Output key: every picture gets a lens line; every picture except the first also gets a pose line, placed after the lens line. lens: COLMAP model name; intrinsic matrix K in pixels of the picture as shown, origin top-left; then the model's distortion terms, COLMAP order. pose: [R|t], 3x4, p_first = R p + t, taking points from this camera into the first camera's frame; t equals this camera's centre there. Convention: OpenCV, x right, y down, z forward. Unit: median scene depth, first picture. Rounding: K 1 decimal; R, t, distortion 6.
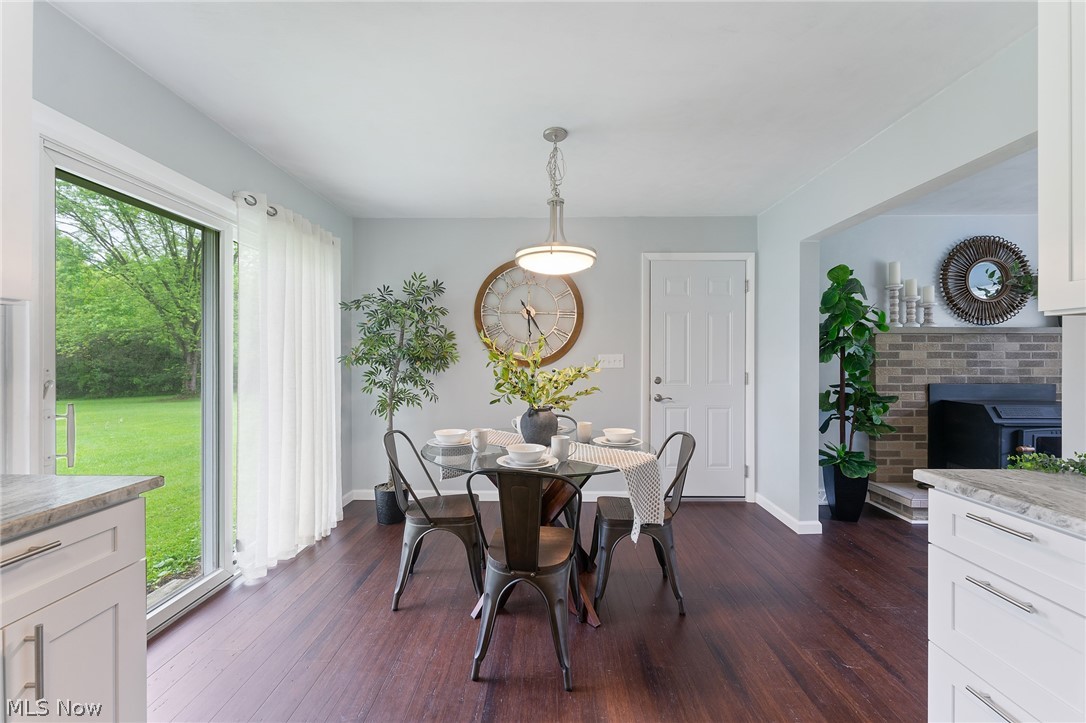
lens RADIAL K [[431.0, 0, 543.0], [0, 431.0, 361.5], [0, 0, 1]] dist [0.000706, 0.000037]
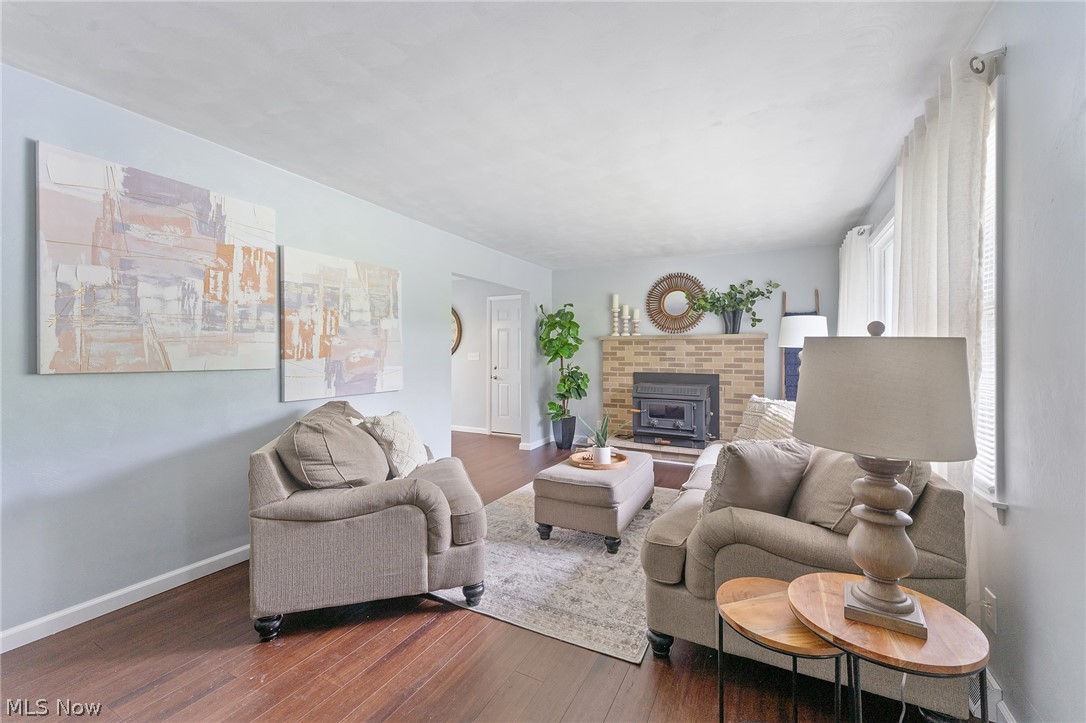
lens RADIAL K [[431.0, 0, 543.0], [0, 431.0, 361.5], [0, 0, 1]] dist [0.000706, 0.000037]
pose [[0.896108, 0.009463, -0.443734, 1.283670], [-0.006854, 0.999949, 0.007483, 0.003890], [0.443782, -0.003664, 0.896127, -0.532366]]
